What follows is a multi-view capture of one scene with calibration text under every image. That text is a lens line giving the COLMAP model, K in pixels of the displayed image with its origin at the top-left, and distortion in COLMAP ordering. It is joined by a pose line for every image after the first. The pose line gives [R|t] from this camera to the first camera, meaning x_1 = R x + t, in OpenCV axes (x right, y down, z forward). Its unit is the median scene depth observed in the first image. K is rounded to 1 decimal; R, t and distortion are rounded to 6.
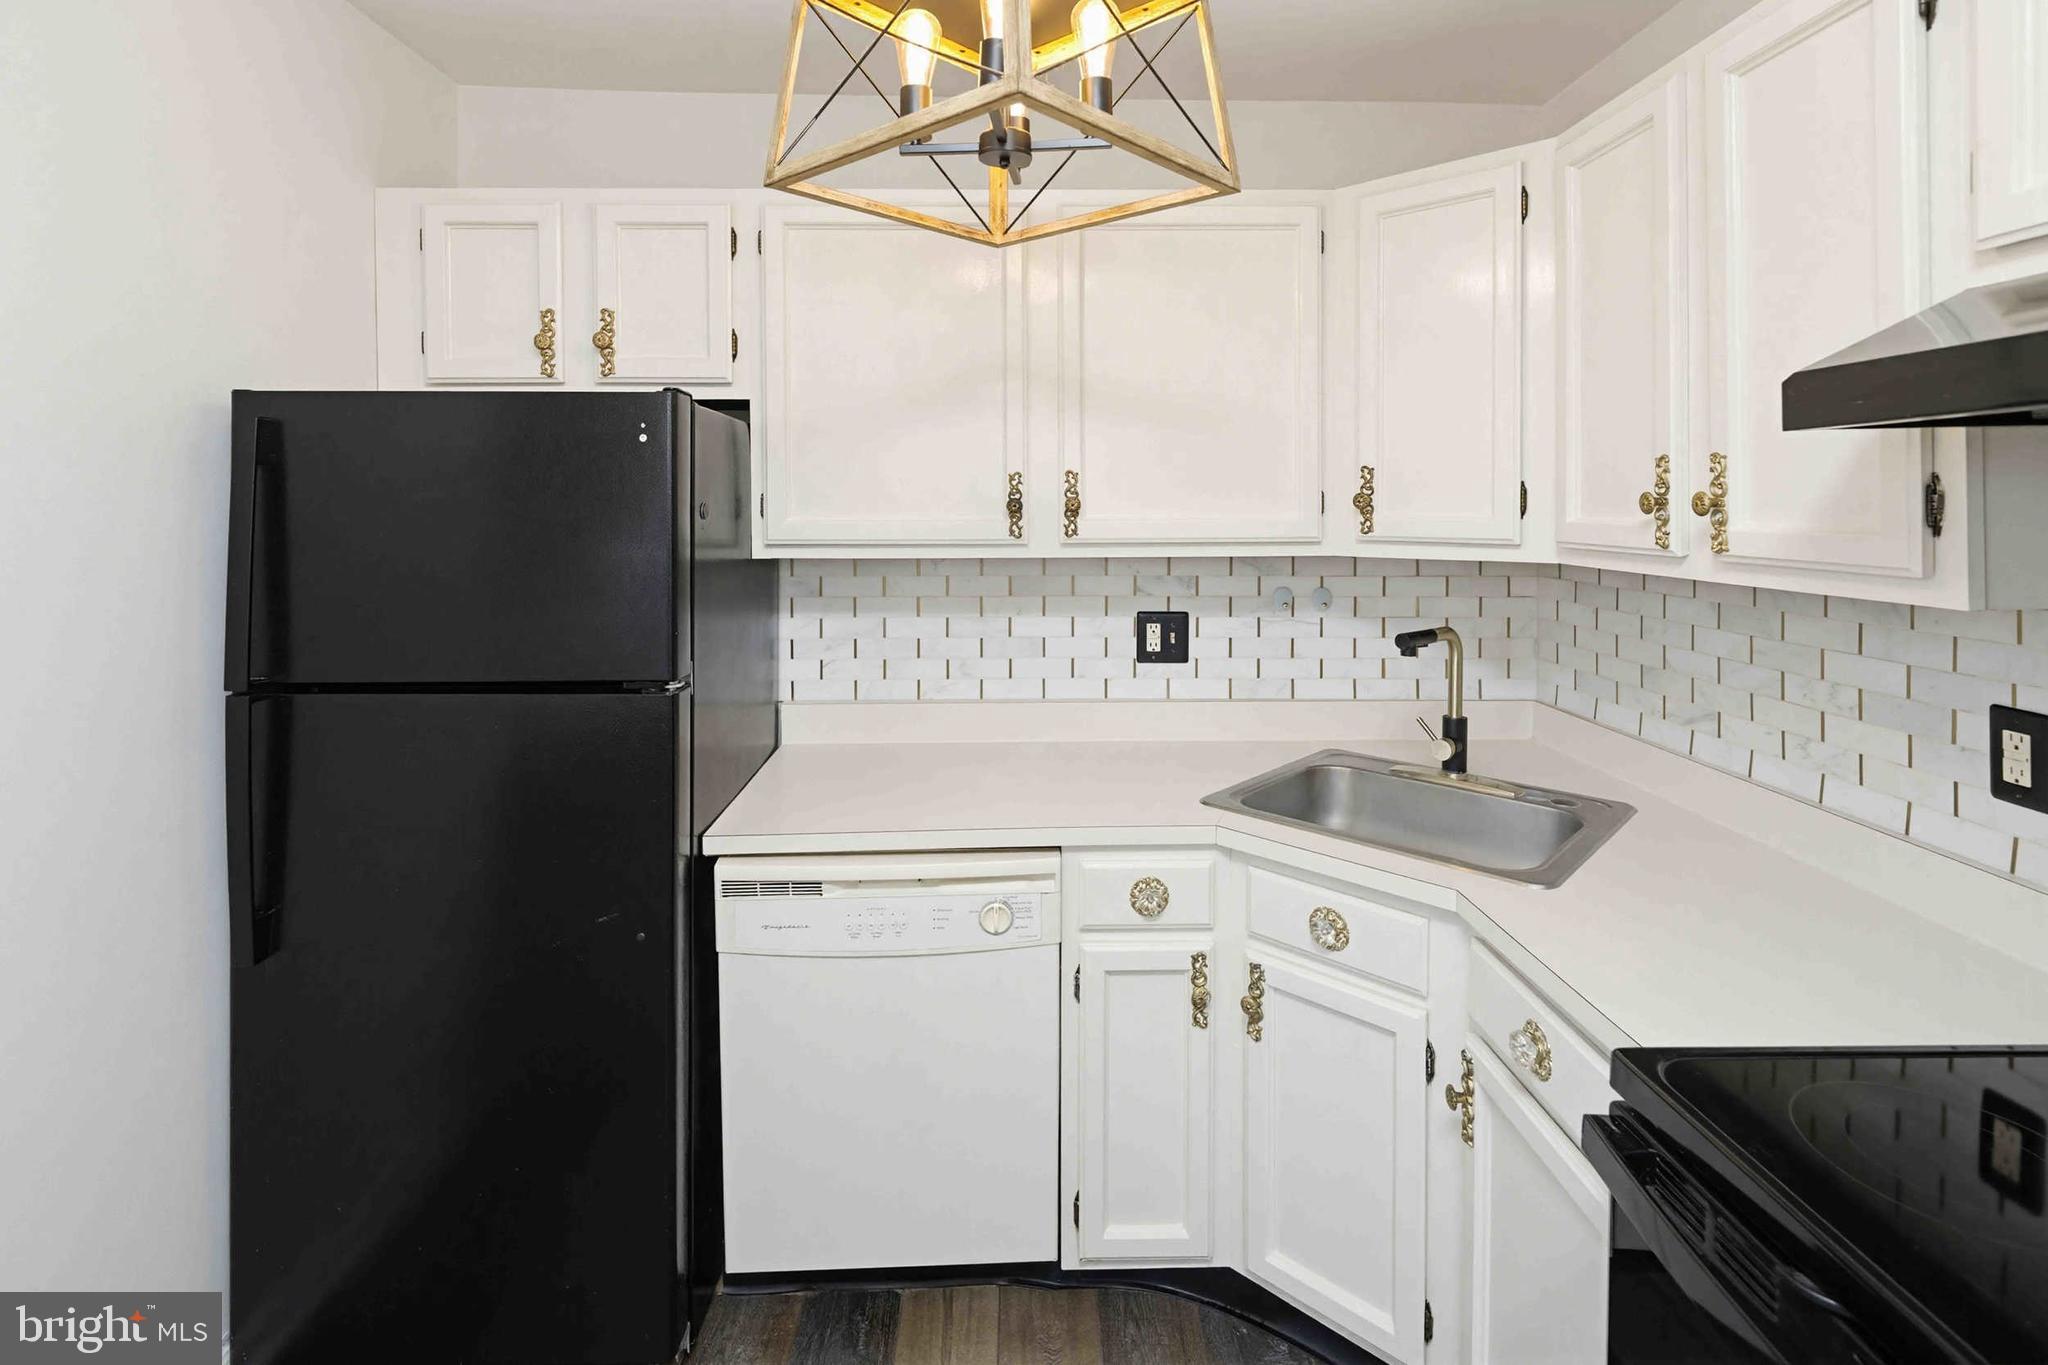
lens RADIAL K [[995.4, 0, 1023.9], [0, 995.4, 512.9], [0, 0, 1]] dist [0.000538, -0.008715]
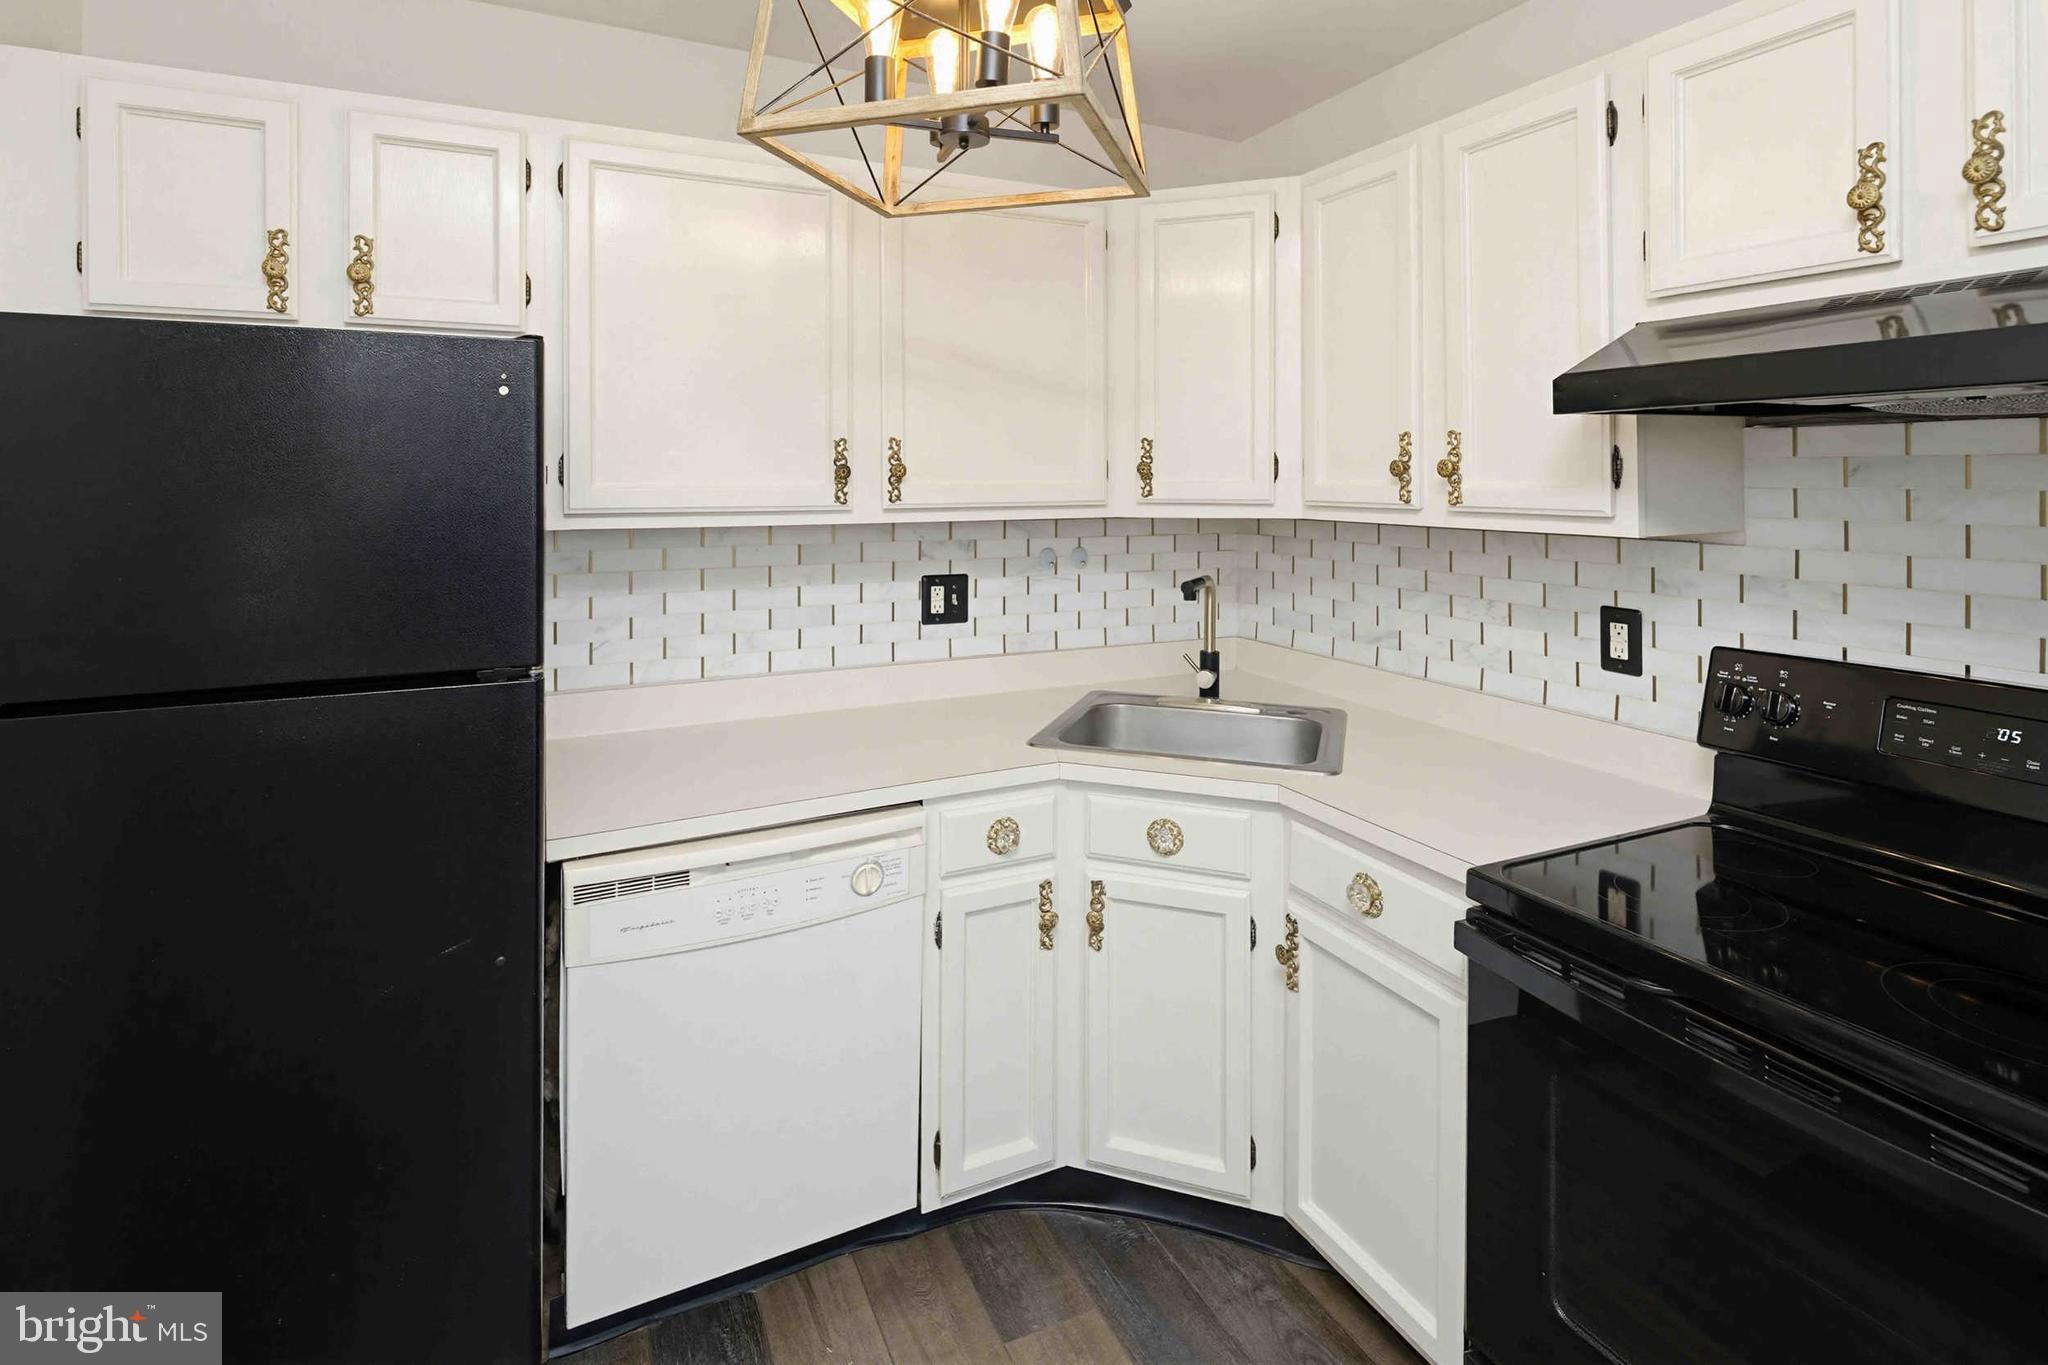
lens RADIAL K [[1003.8, 0, 1031.7], [0, 1003.8, 475.3], [0, 0, 1]] dist [-0.005884, -0.001329]
pose [[0.909006, 0.001041, 0.416782, -0.293838], [0.004550, 0.999913, -0.012421, 0.011114], [-0.416758, 0.013187, 0.908922, 0.001364]]
